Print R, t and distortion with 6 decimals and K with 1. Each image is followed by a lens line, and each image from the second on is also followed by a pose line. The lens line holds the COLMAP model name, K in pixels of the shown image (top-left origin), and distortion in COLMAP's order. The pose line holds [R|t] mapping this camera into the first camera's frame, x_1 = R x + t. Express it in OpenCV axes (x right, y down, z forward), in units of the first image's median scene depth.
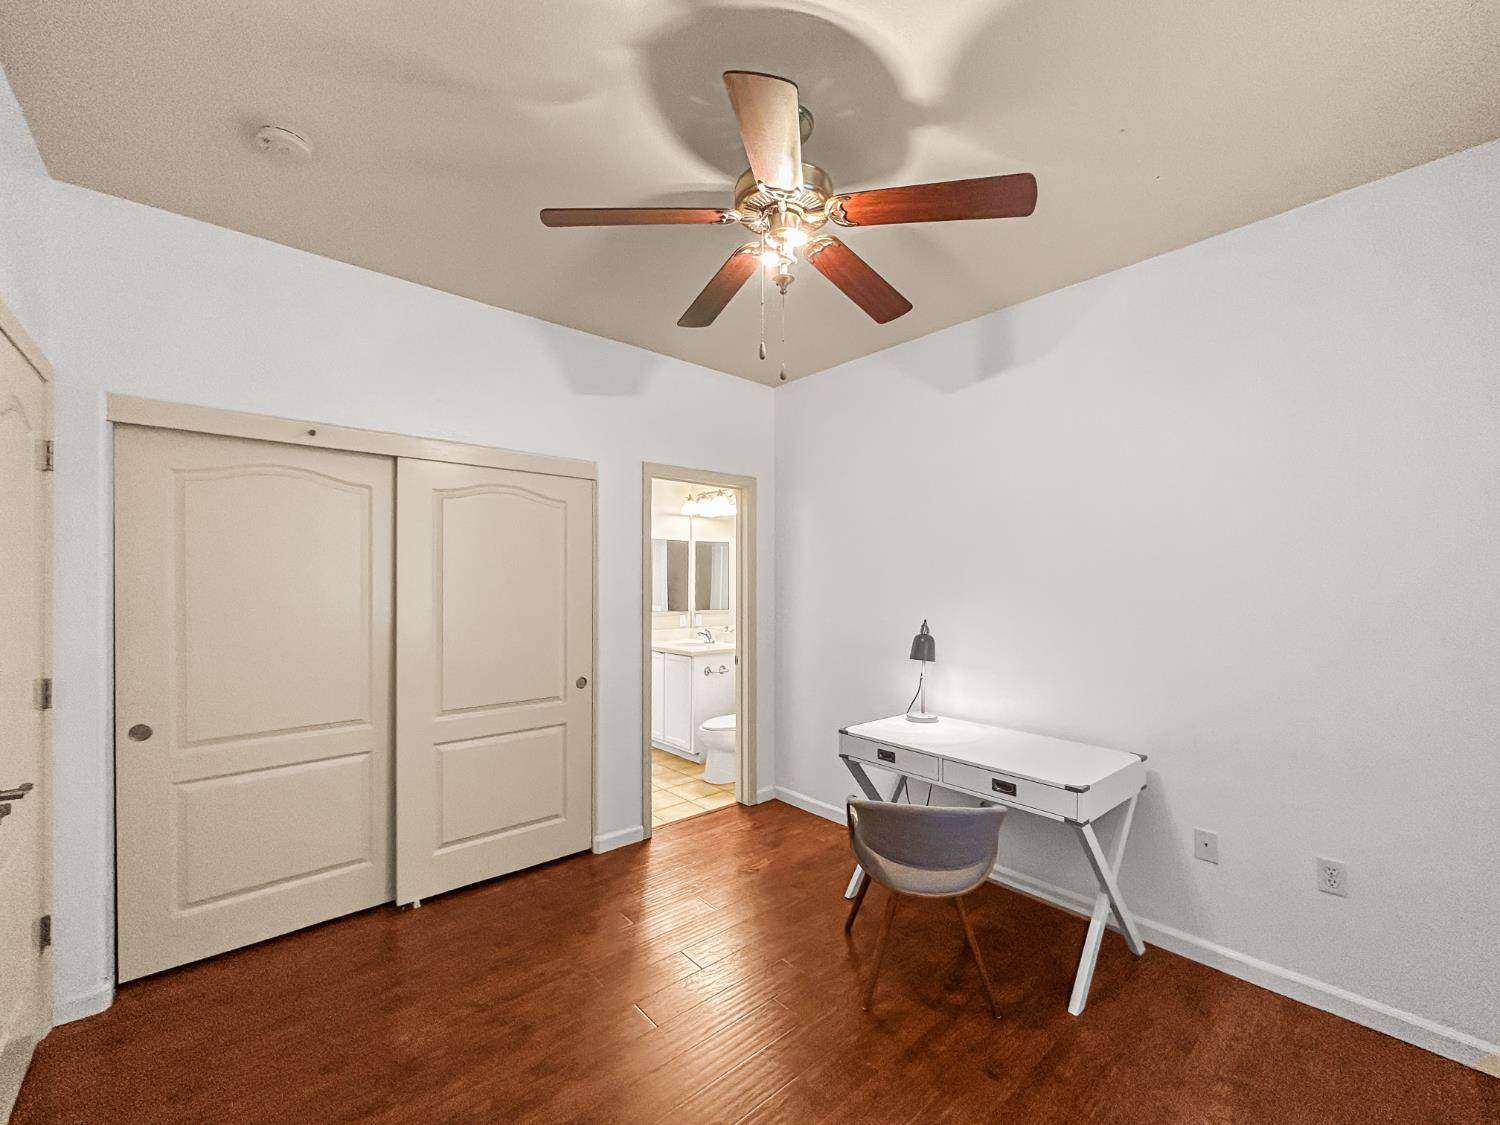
lens RADIAL K [[607.5, 0, 750.0], [0, 607.5, 562.5], [0, 0, 1]] dist [0.001244, -0.000271]
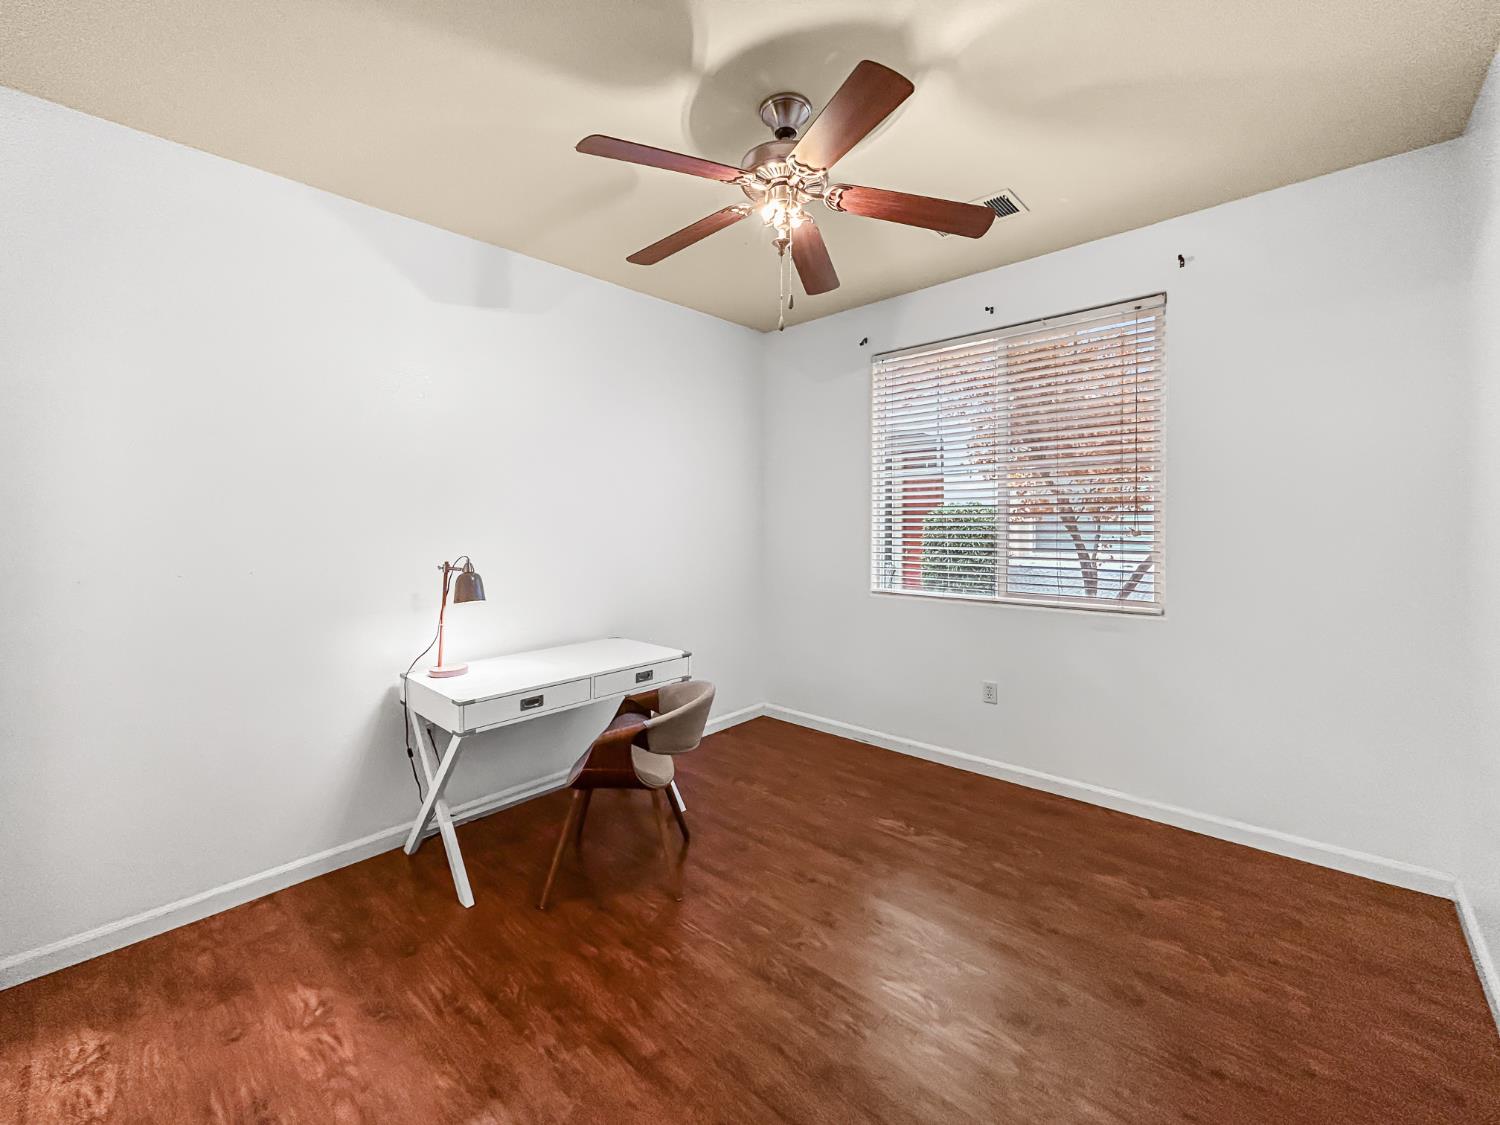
lens RADIAL K [[607.5, 0, 750.0], [0, 607.5, 562.5], [0, 0, 1]] dist [0.001244, -0.000271]
pose [[-0.062540, -0.096545, 0.993362, -0.595020], [-0.023058, 0.995184, 0.095270, 0.015076], [-0.997776, -0.016947, -0.064465, 0.671150]]
